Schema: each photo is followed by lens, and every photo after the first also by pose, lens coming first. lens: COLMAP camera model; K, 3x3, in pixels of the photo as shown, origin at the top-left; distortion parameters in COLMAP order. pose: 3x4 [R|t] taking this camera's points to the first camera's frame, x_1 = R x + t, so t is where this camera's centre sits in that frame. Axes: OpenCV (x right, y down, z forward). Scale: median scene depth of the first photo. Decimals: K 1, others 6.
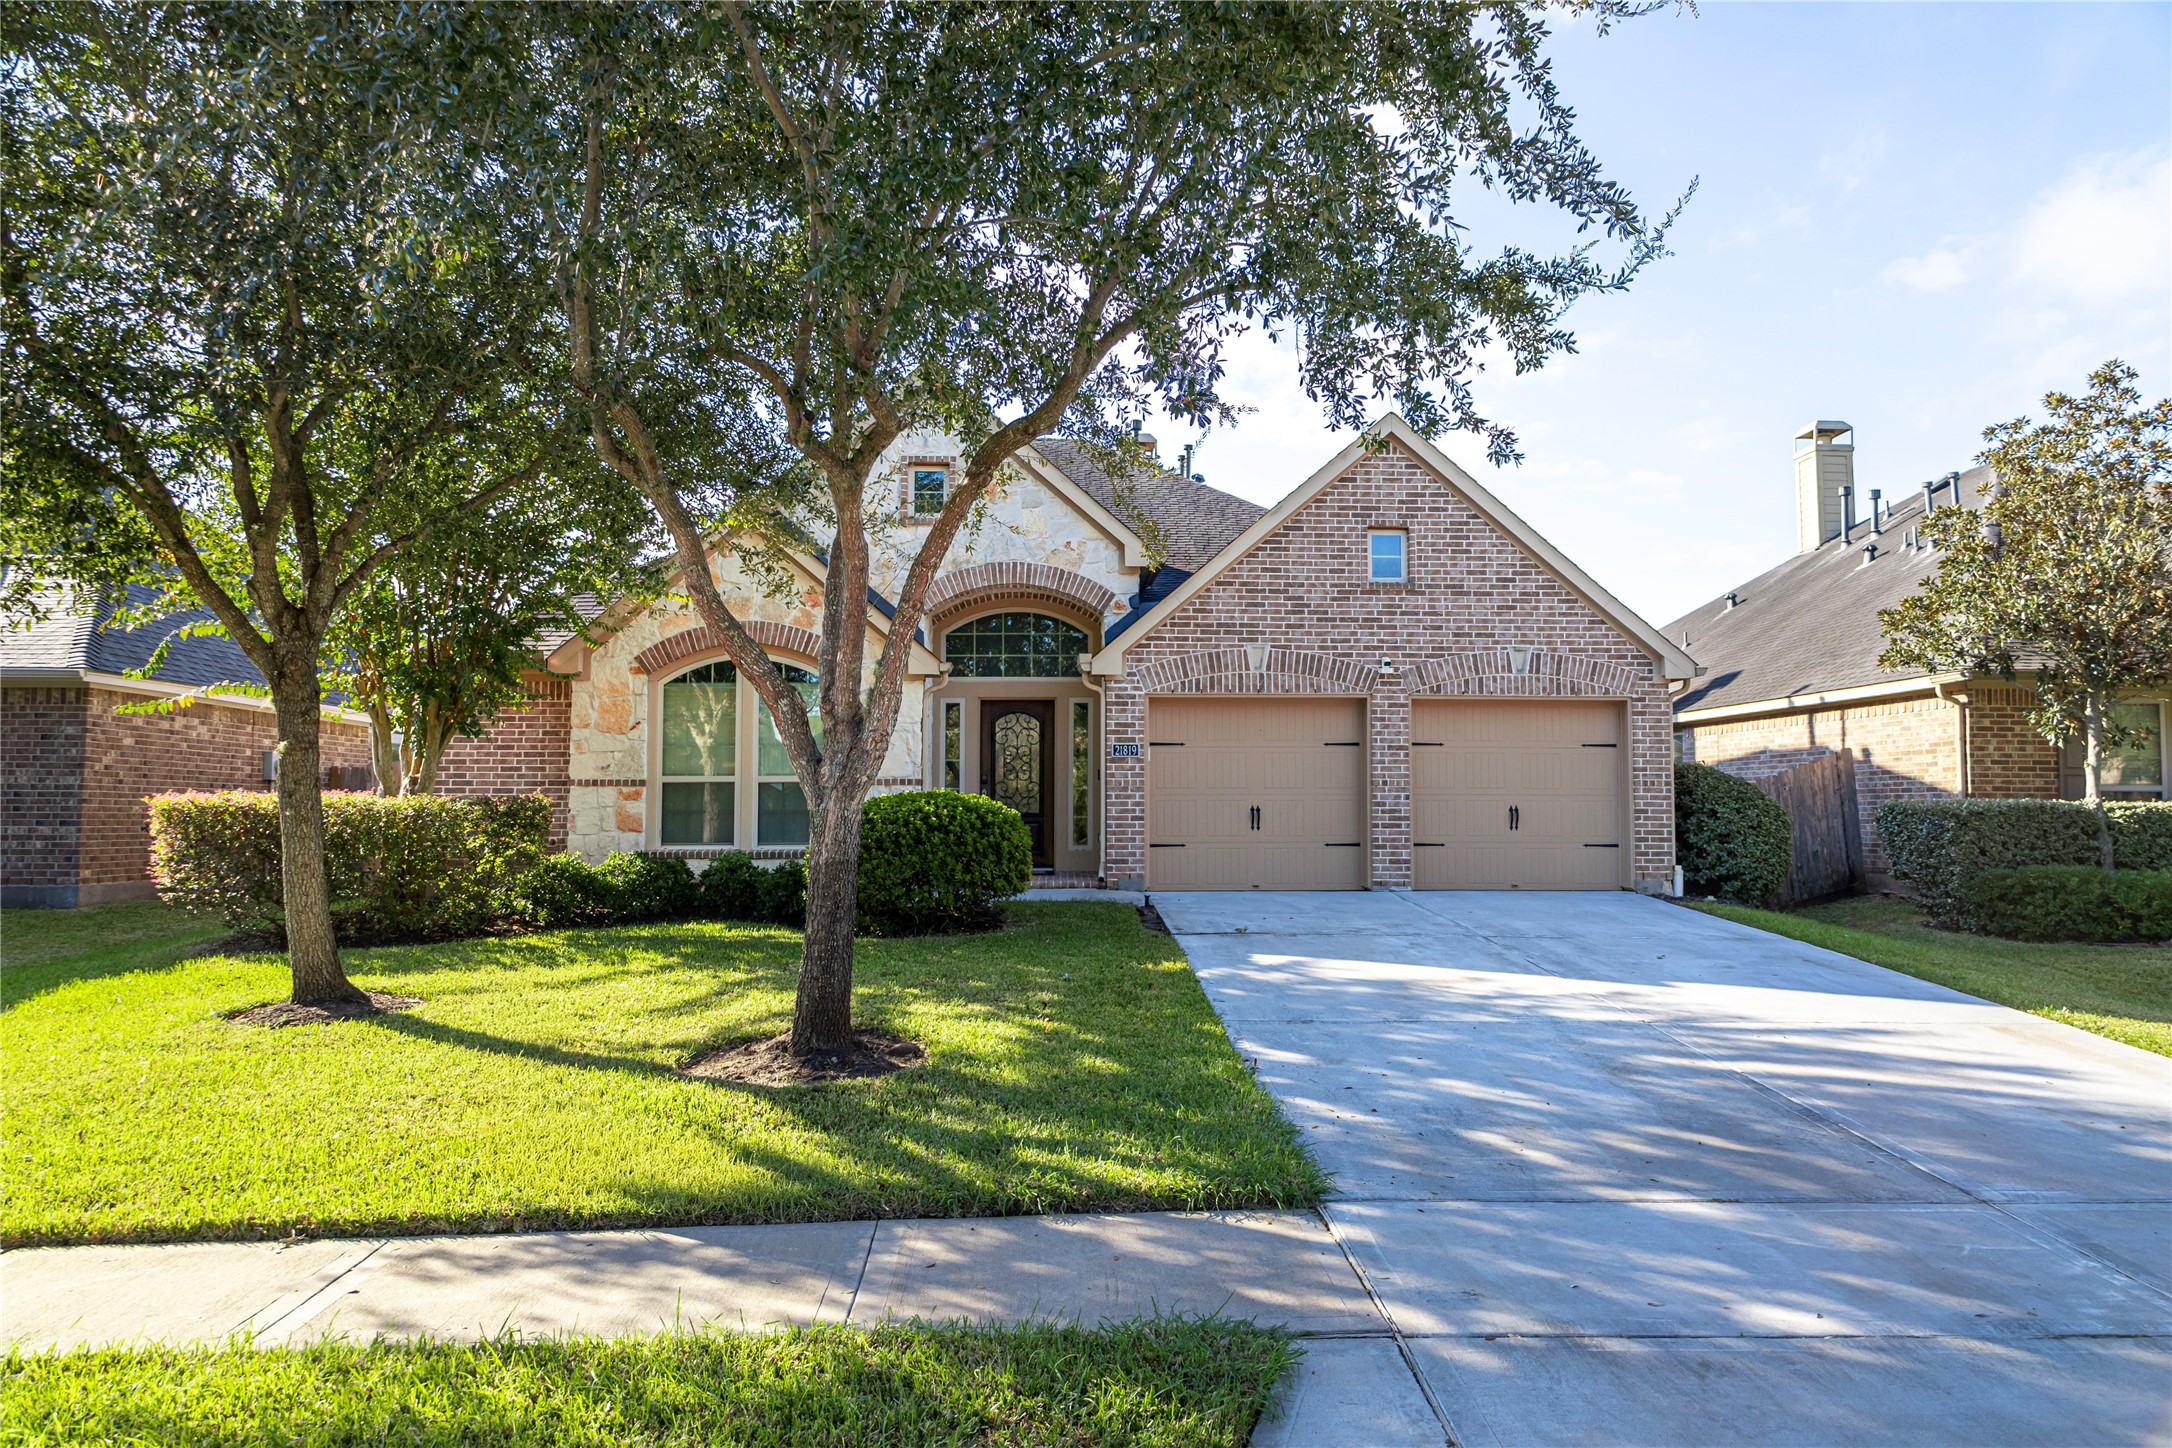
lens RADIAL K [[1447.2, 0, 1087.5], [0, 1447.2, 727.4], [0, 0, 1]] dist [-0.002261, -0.000086]
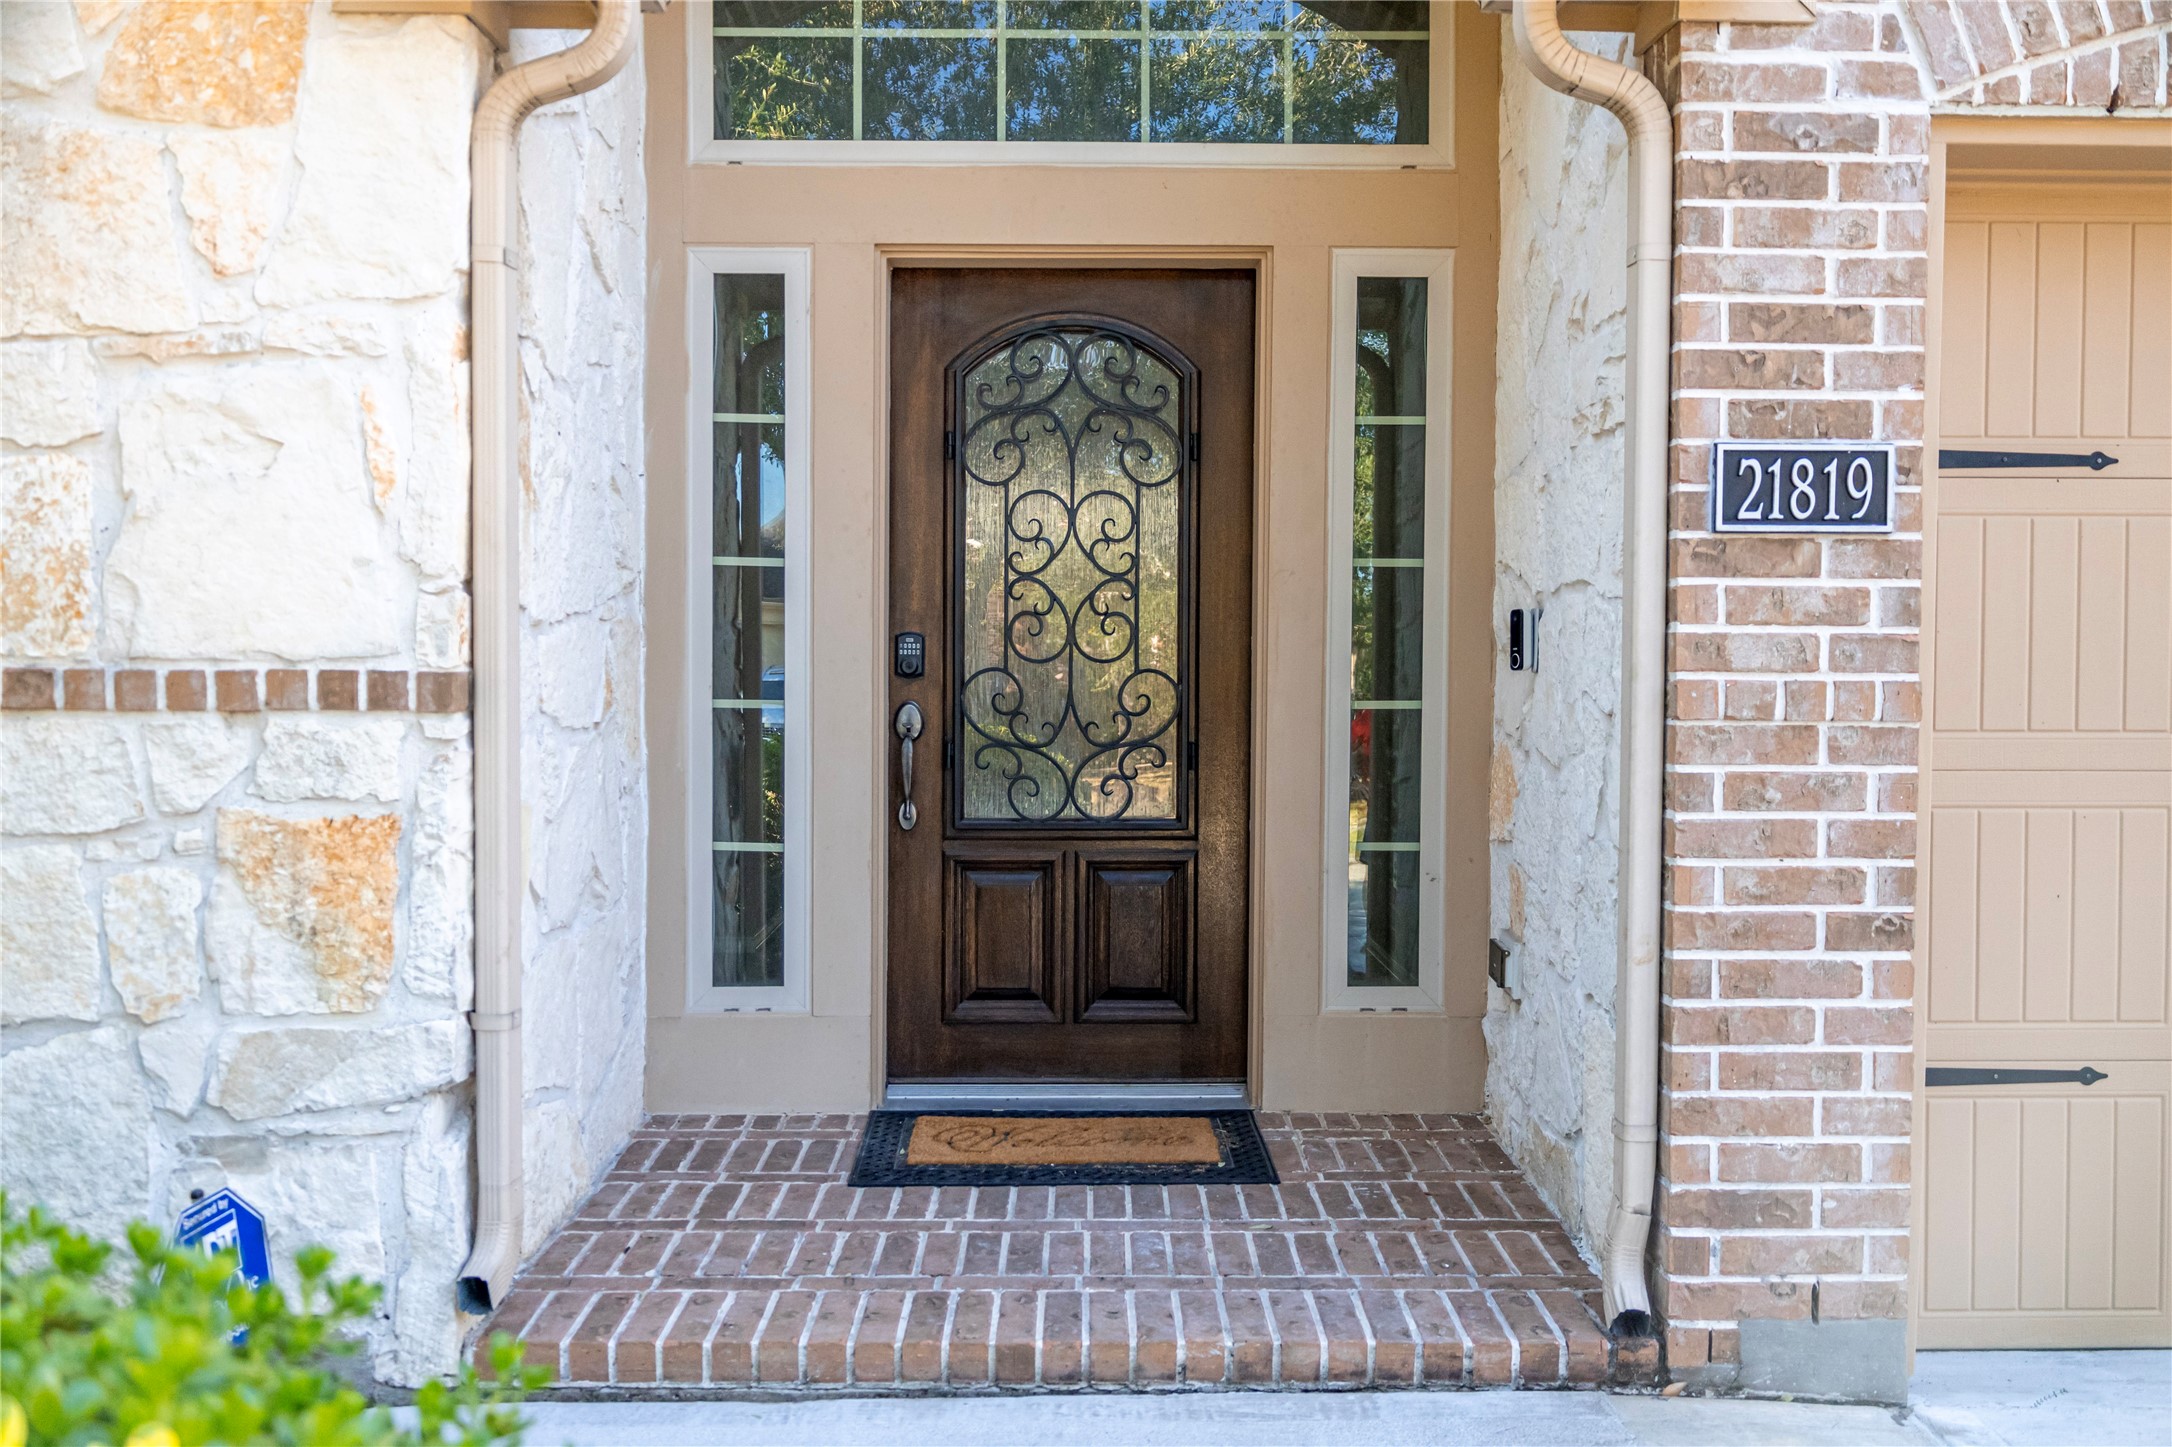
lens RADIAL K [[2193.1, 0, 1085.9], [0, 2193.1, 719.8], [0, 0, 1]] dist [0.003892, 0.000000]
pose [[0.999757, 0.006370, -0.021099, -0.043979], [-0.004703, 0.996931, 0.078145, 0.022292], [0.021532, -0.078027, 0.996719, 0.762947]]
